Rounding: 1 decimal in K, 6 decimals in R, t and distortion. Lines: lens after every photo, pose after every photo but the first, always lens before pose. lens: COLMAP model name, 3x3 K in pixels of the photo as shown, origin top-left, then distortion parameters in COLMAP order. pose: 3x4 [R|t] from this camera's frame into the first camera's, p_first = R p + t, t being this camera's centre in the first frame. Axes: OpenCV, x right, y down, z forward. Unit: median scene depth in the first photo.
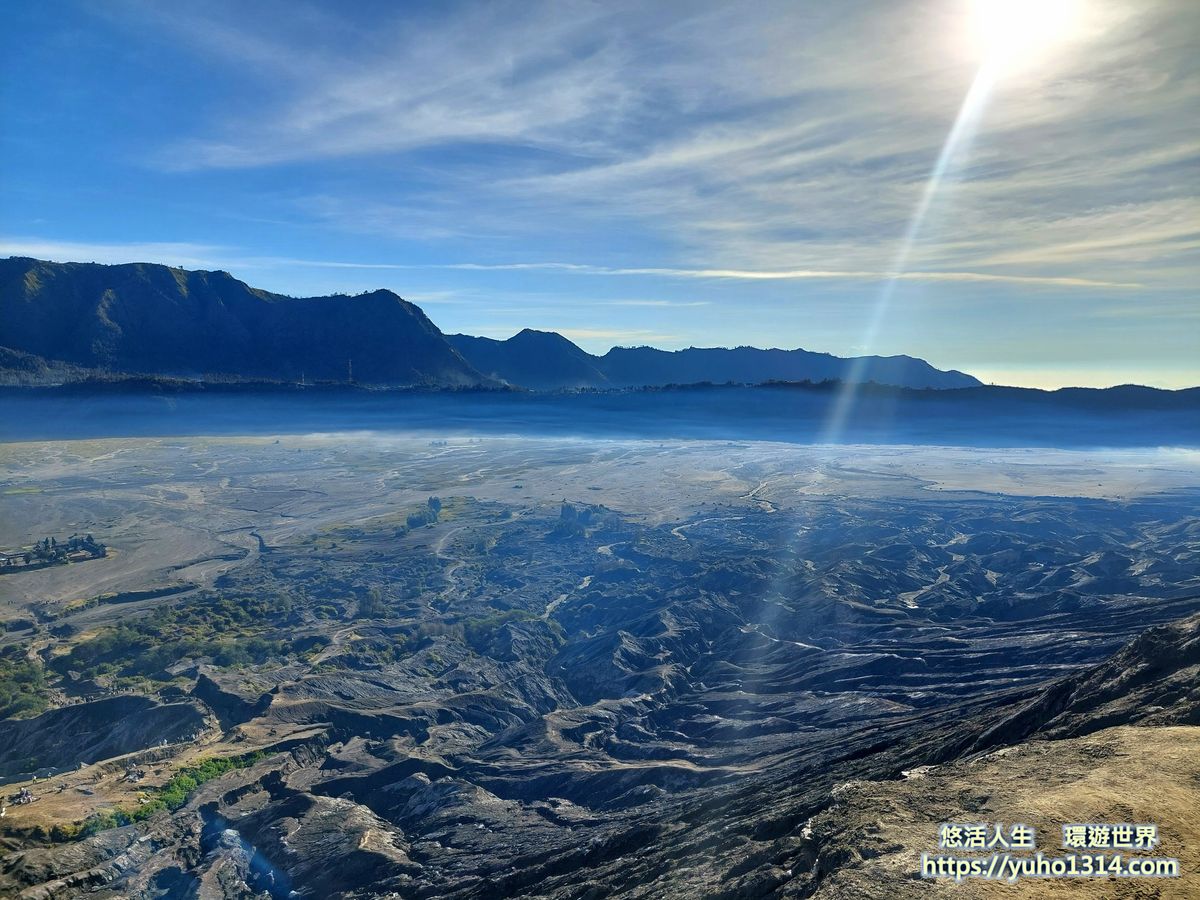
lens RADIAL K [[843.8, 0, 652.5], [0, 843.8, 456.4], [0, 0, 1]] dist [-0.002587, -0.010816]
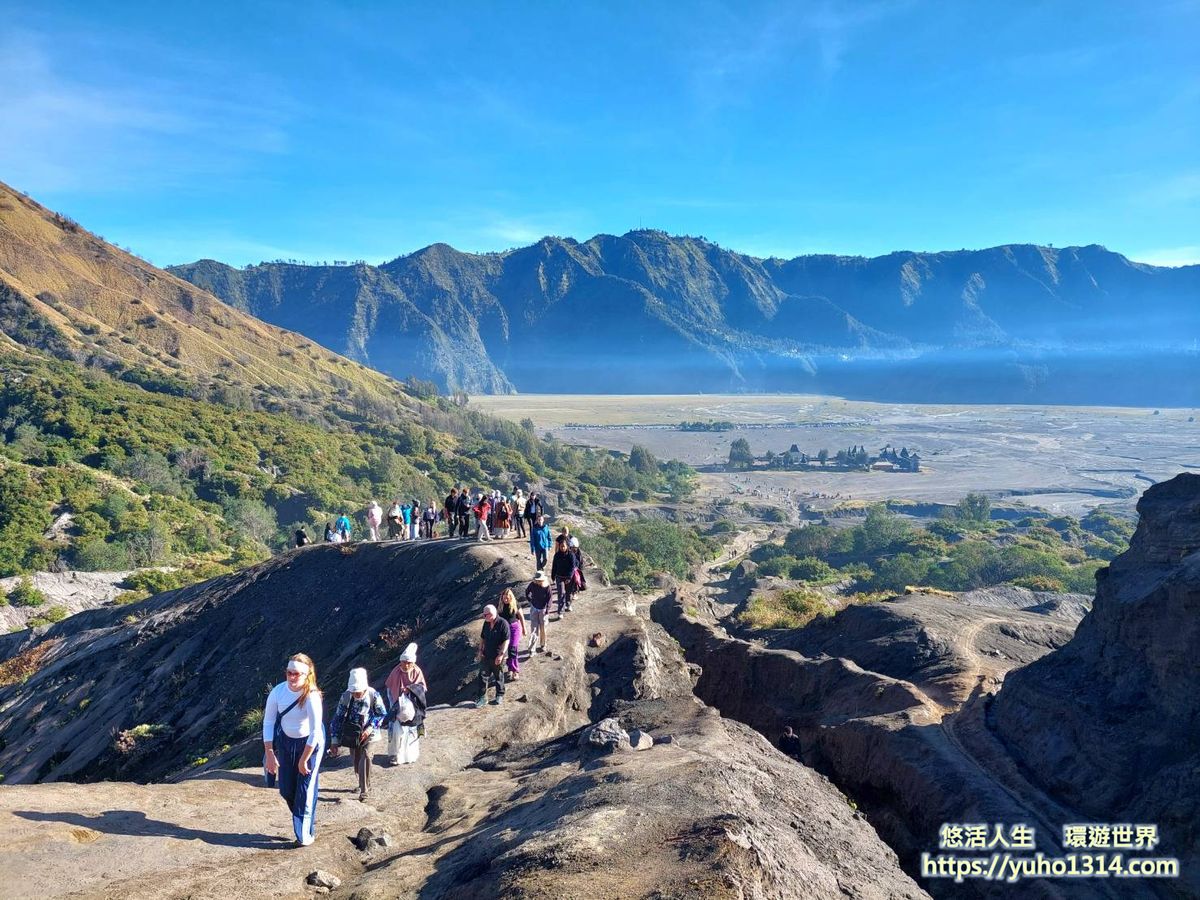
lens RADIAL K [[836.3, 0, 600.0], [0, 836.3, 450.0], [0, 0, 1]] dist [0.080533, -0.125470]
pose [[0.553210, 0.063971, -0.830582, -0.175030], [-0.083757, 0.996266, 0.020945, 0.091207], [0.828820, 0.057980, 0.556502, 0.319348]]
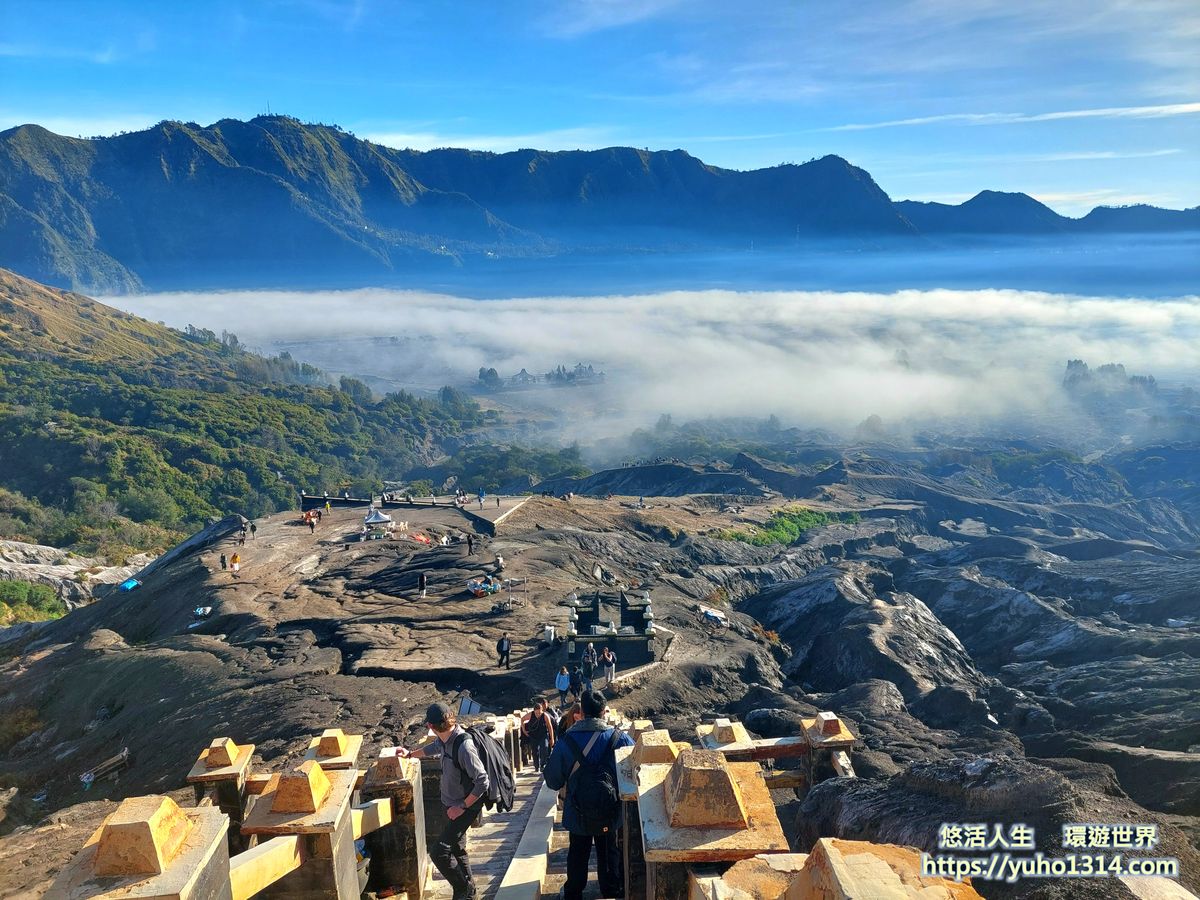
lens RADIAL K [[836.3, 0, 600.0], [0, 836.3, 450.0], [0, 0, 1]] dist [0.080533, -0.125470]
pose [[0.852847, 0.098610, -0.512765, -0.067161], [-0.031545, 0.989943, 0.137908, 0.046647], [0.521207, -0.101439, 0.847381, 0.043345]]
